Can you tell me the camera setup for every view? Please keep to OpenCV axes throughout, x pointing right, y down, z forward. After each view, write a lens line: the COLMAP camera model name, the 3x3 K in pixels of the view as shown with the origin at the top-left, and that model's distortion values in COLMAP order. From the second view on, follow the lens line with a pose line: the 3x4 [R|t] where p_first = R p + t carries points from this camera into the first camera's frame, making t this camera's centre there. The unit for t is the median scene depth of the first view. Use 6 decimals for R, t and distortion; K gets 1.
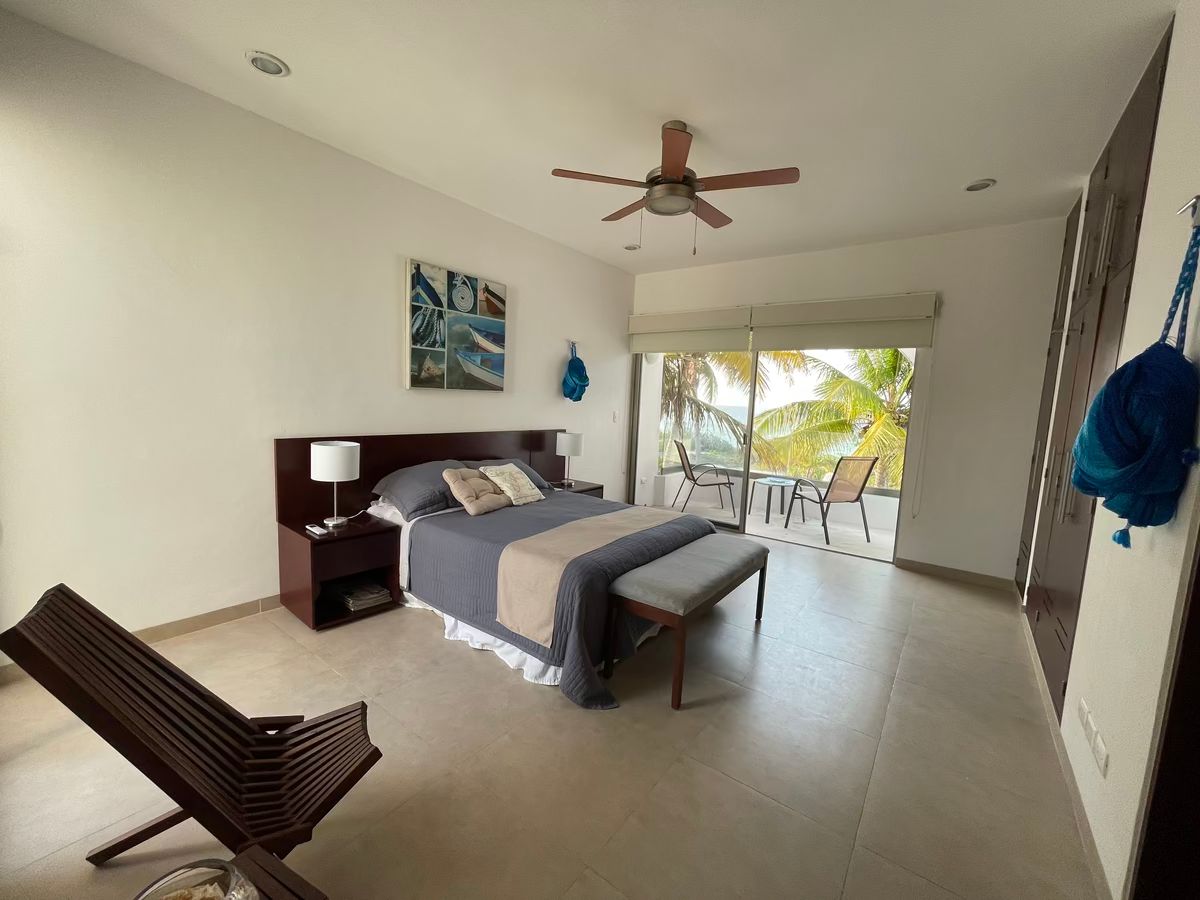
lens RADIAL K [[485.4, 0, 600.0], [0, 485.4, 450.0], [0, 0, 1]] dist [-0.000080, -0.000047]
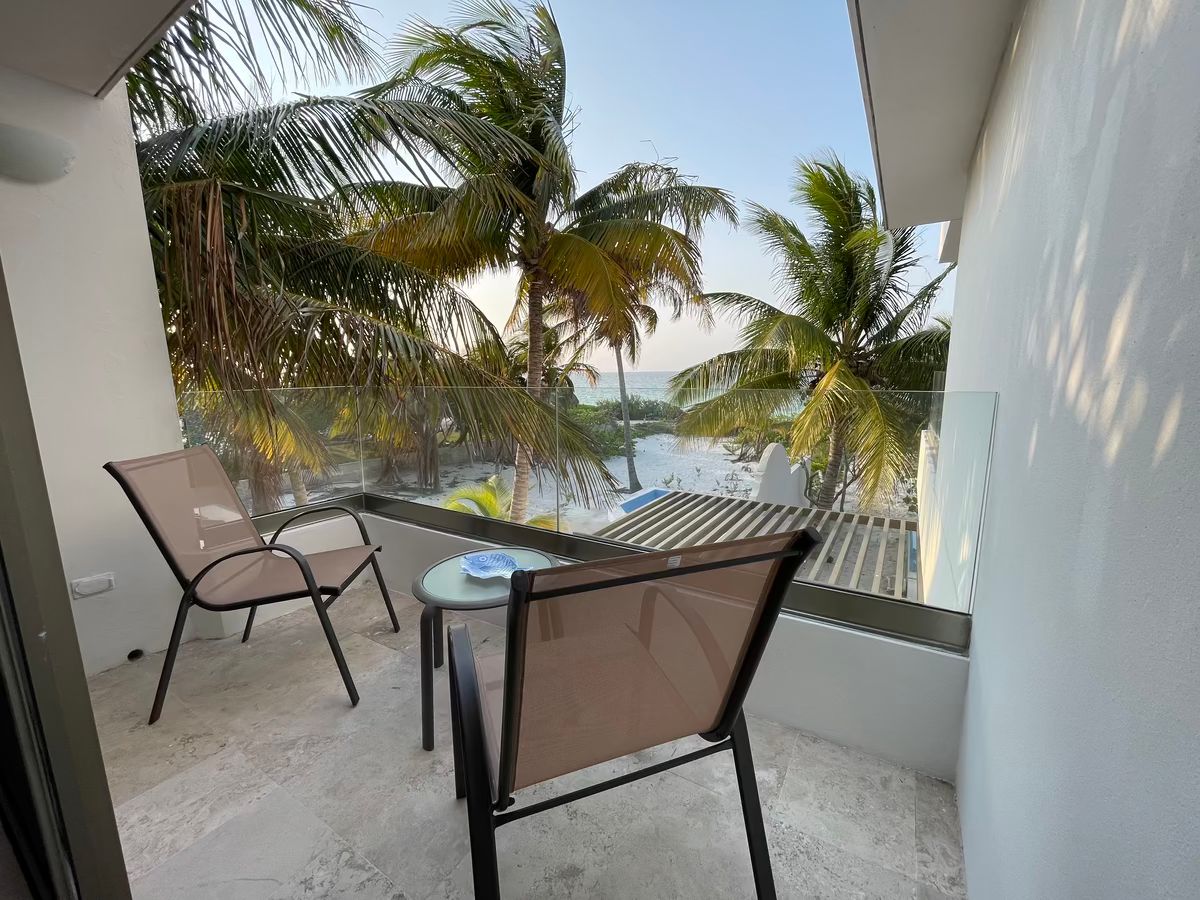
lens RADIAL K [[485.4, 0, 600.0], [0, 485.4, 450.0], [0, 0, 1]] dist [-0.000080, -0.000047]
pose [[0.994933, -0.072481, 0.069675, 0.165867], [0.068855, 0.996212, 0.053100, -0.004461], [-0.073259, -0.048034, 0.996156, 0.286831]]
